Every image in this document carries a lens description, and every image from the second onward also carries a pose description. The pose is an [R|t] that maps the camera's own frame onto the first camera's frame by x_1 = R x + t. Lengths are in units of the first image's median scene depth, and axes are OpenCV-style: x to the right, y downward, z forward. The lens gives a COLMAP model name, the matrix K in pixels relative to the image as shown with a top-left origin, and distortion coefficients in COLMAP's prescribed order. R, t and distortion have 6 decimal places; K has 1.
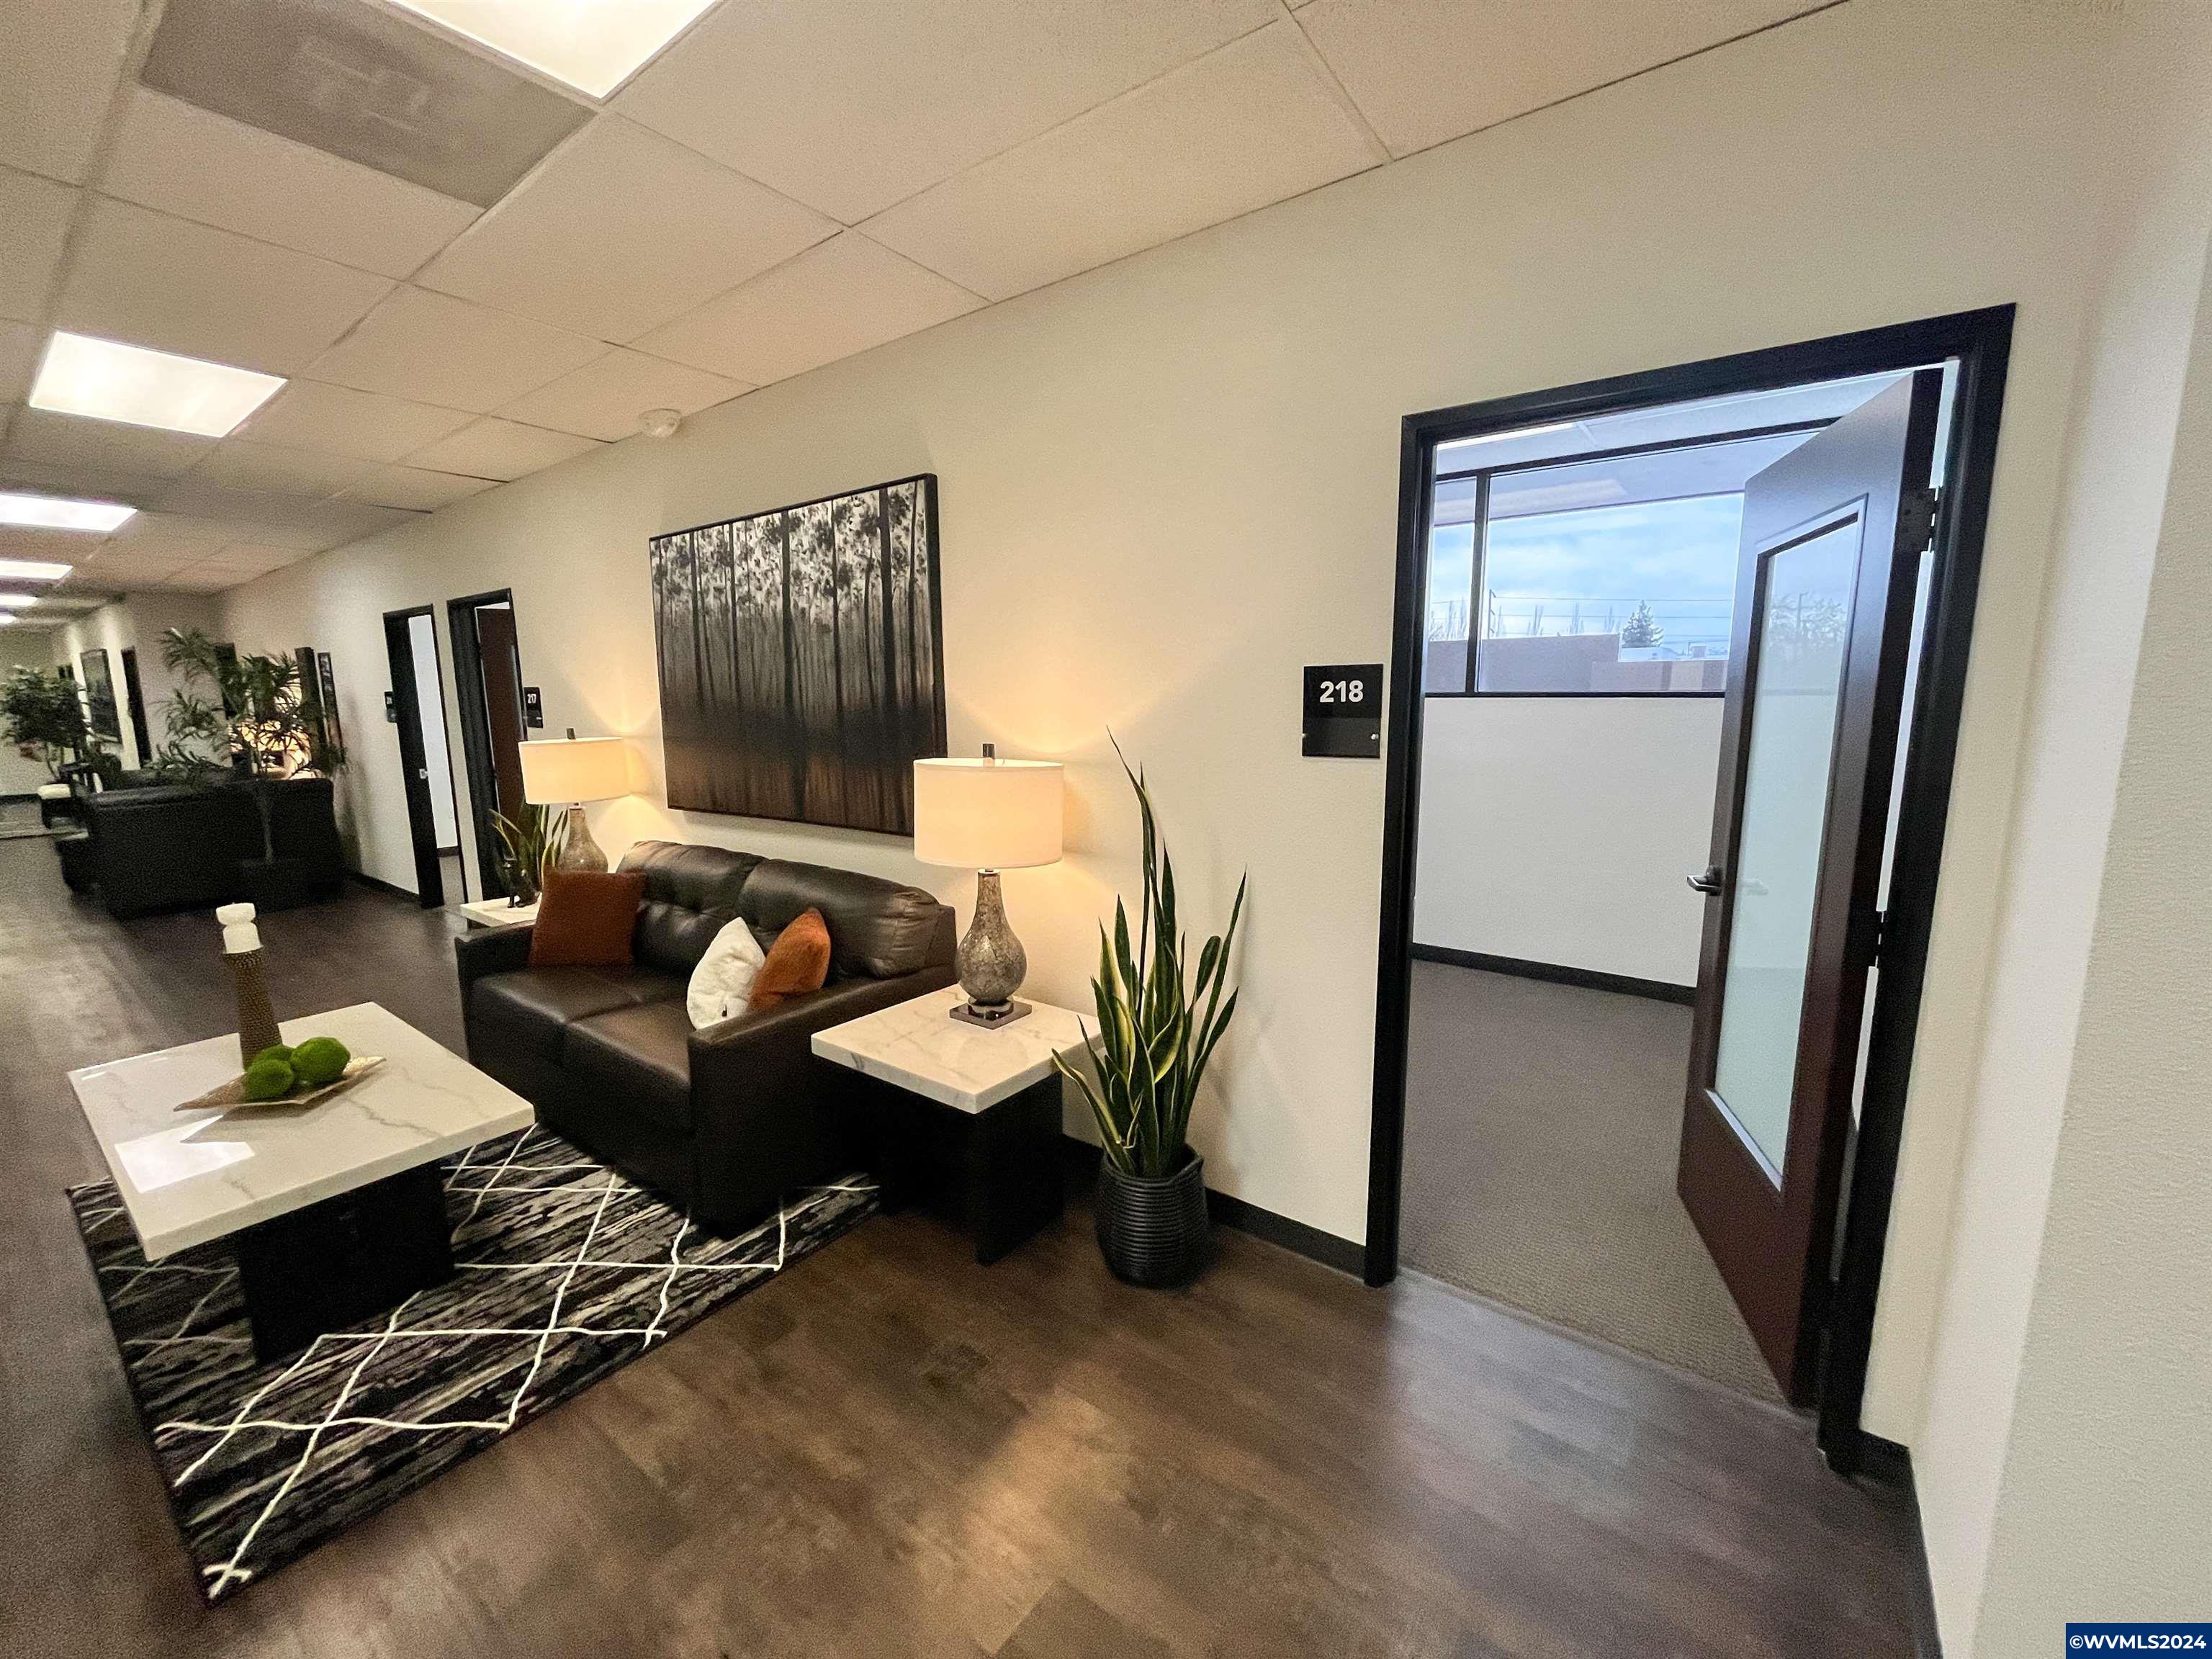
lens RADIAL K [[891.2, 0, 1101.8], [0, 891.2, 835.4], [0, 0, 1]] dist [-0.004302, -0.000187]
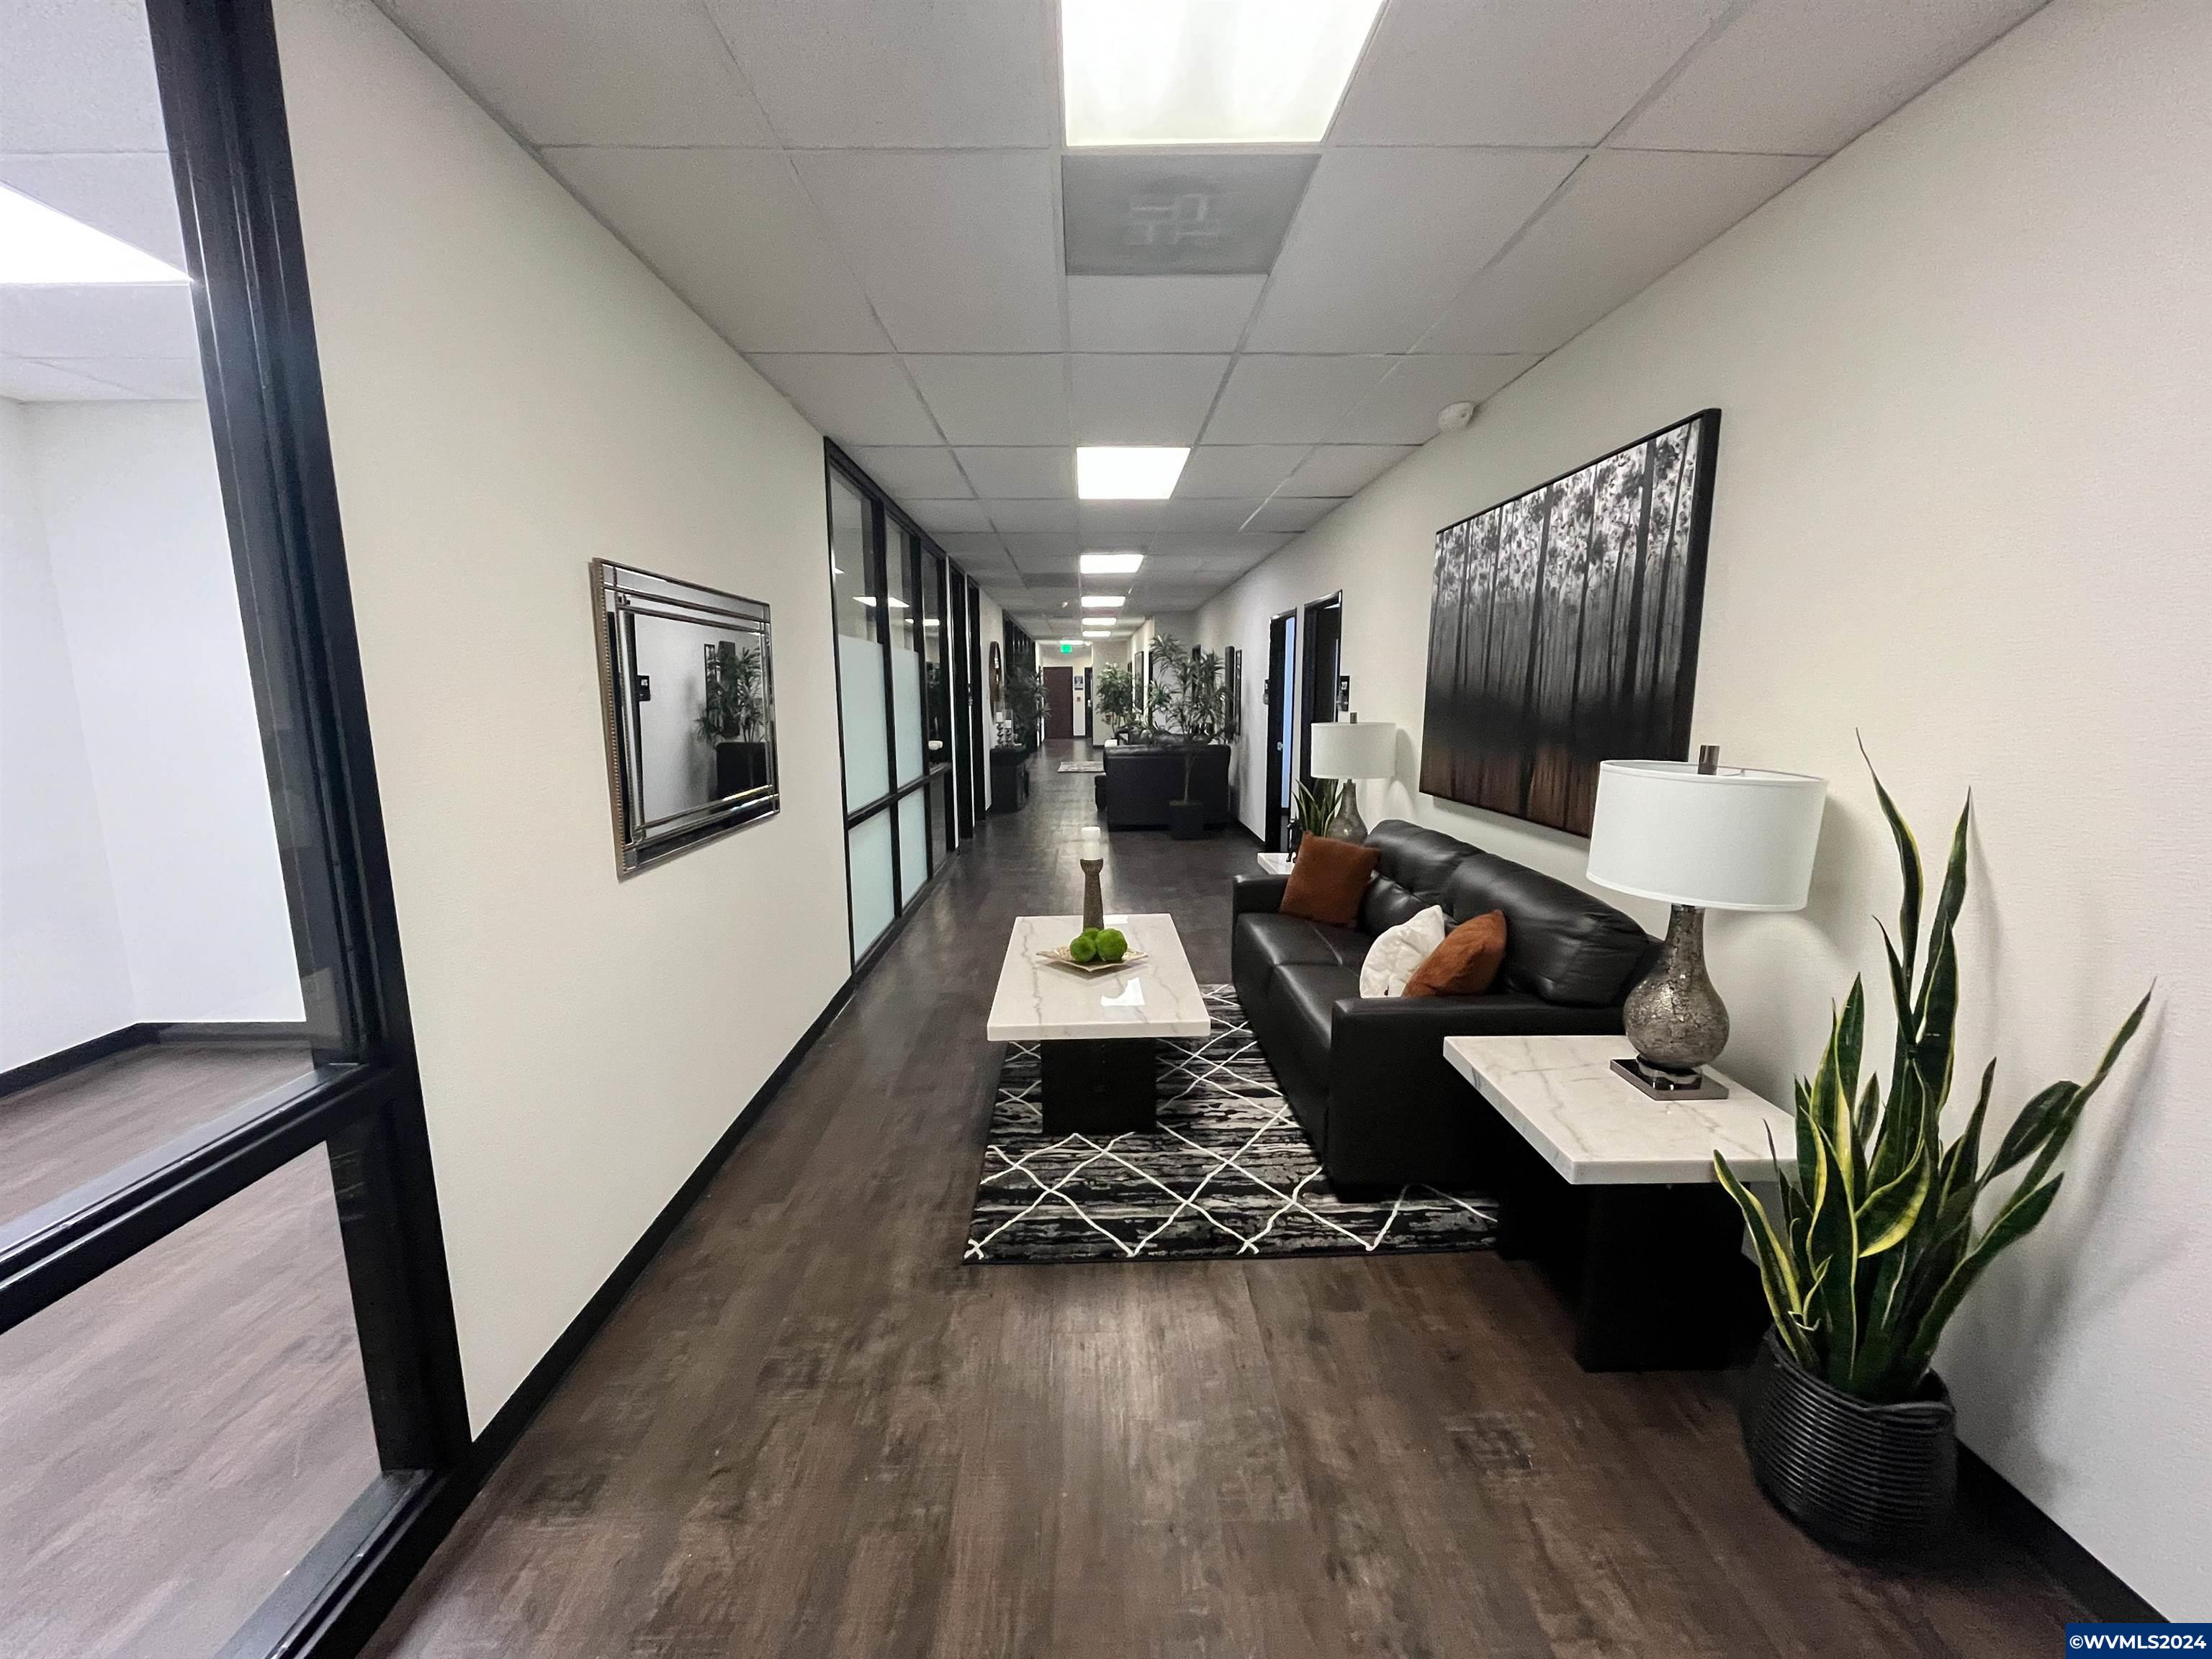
lens RADIAL K [[891.2, 0, 1101.8], [0, 891.2, 835.4], [0, 0, 1]] dist [-0.004302, -0.000187]
pose [[0.615535, 0.133705, -0.776685, 0.139675], [-0.123009, 0.989725, 0.072893, -0.013636], [0.778450, 0.050671, 0.625658, 0.082526]]
